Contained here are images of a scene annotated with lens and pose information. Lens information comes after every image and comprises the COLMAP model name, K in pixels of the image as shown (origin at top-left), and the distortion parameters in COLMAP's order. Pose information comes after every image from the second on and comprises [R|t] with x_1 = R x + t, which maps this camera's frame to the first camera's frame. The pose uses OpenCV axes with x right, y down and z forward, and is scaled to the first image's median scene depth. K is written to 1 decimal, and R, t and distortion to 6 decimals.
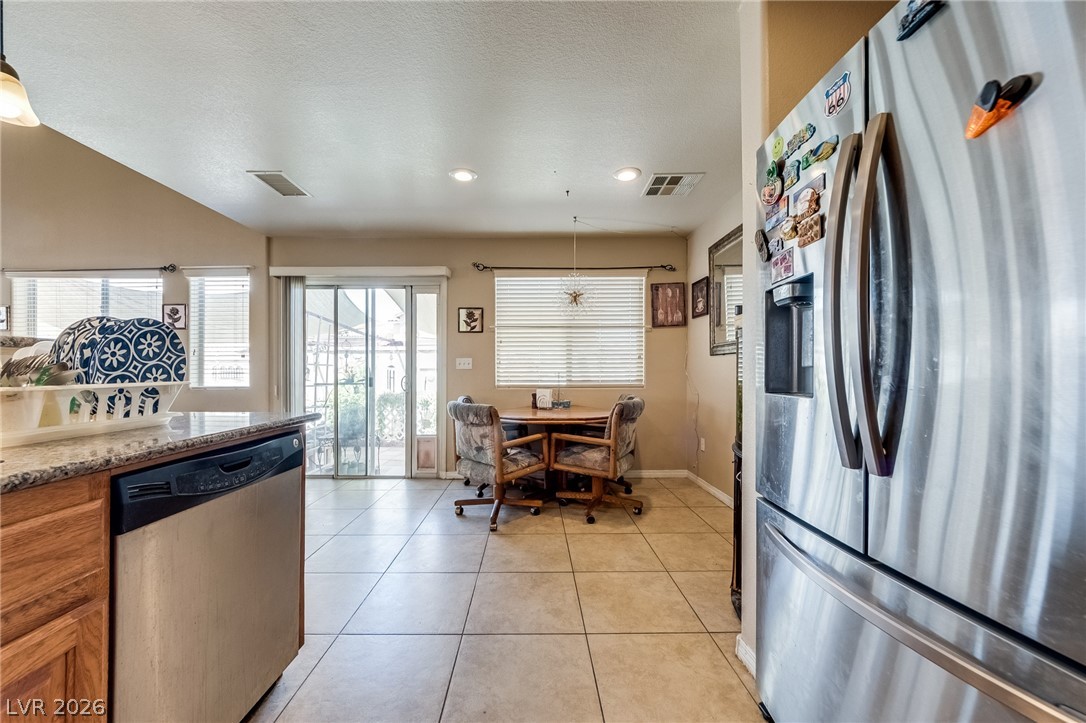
lens RADIAL K [[397.3, 0, 545.9], [0, 397.3, 372.9], [0, 0, 1]] dist [-0.001105, -0.001693]
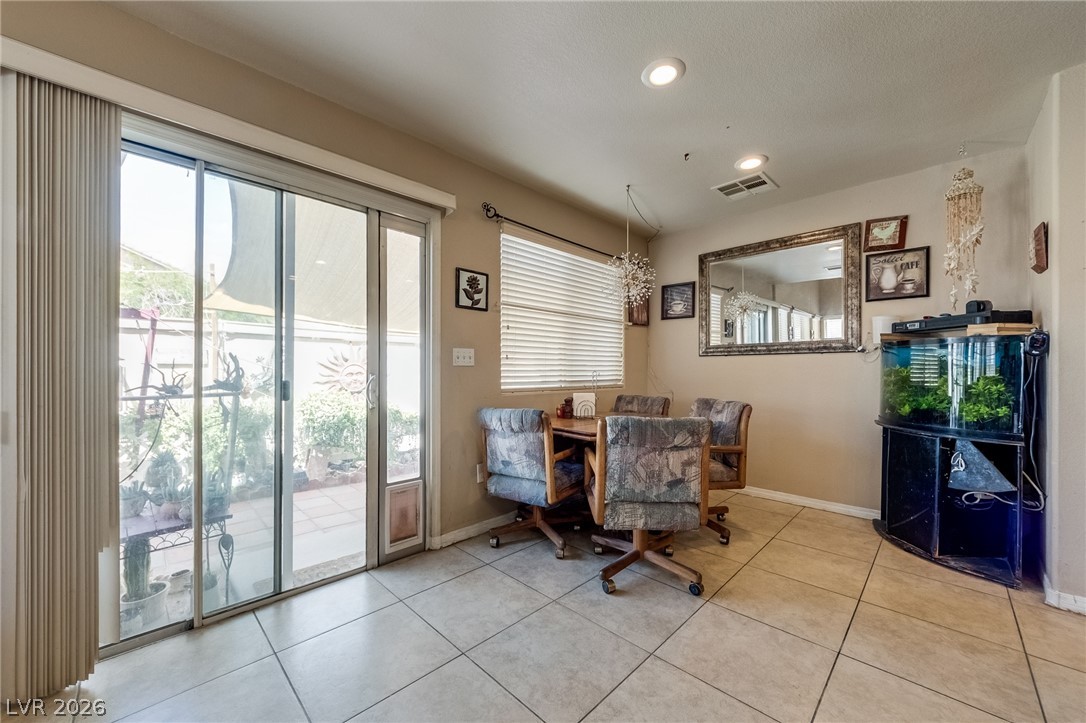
lens RADIAL K [[397.3, 0, 544.2], [0, 397.3, 370.3], [0, 0, 1]] dist [-0.001105, -0.001693]
pose [[0.721208, 0.006238, 0.692690, -0.554017], [-0.002296, 0.999975, -0.006615, 0.001815], [-0.692715, 0.003180, 0.721205, 0.454942]]
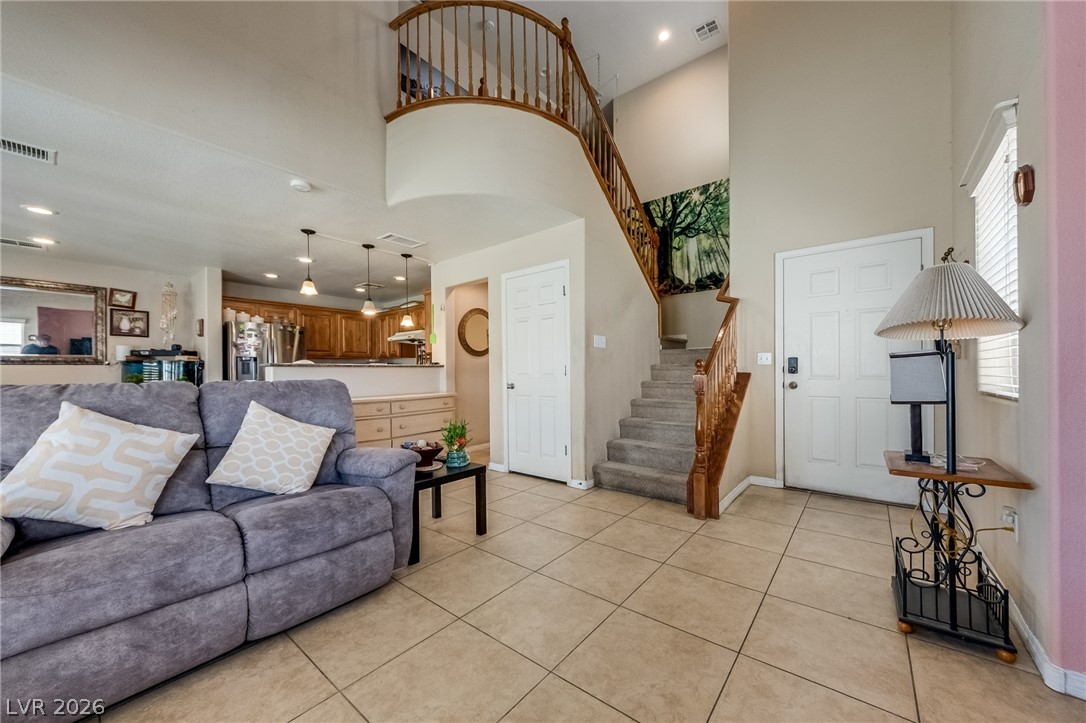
lens RADIAL K [[397.3, 0, 561.1], [0, 397.3, 371.4], [0, 0, 1]] dist [-0.001105, -0.001693]
pose [[-0.791698, 0.012398, 0.610787, -1.466561], [0.015962, 0.999873, 0.000395, 0.003607], [-0.610704, 0.010062, -0.791795, 0.685104]]
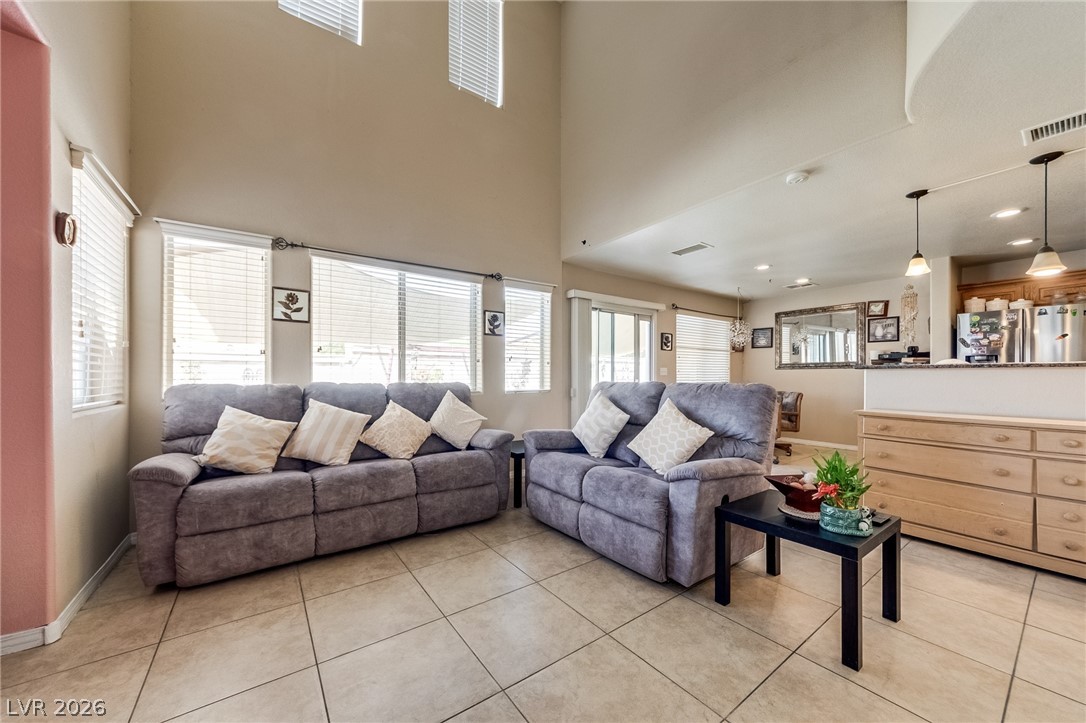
lens RADIAL K [[397.3, 0, 535.4], [0, 397.3, 377.9], [0, 0, 1]] dist [-0.001105, -0.001693]
pose [[0.822168, 0.003043, 0.569237, -1.408834], [-0.001467, 0.999994, -0.003226, 0.003811], [-0.569243, 0.001818, 0.822167, 0.084766]]
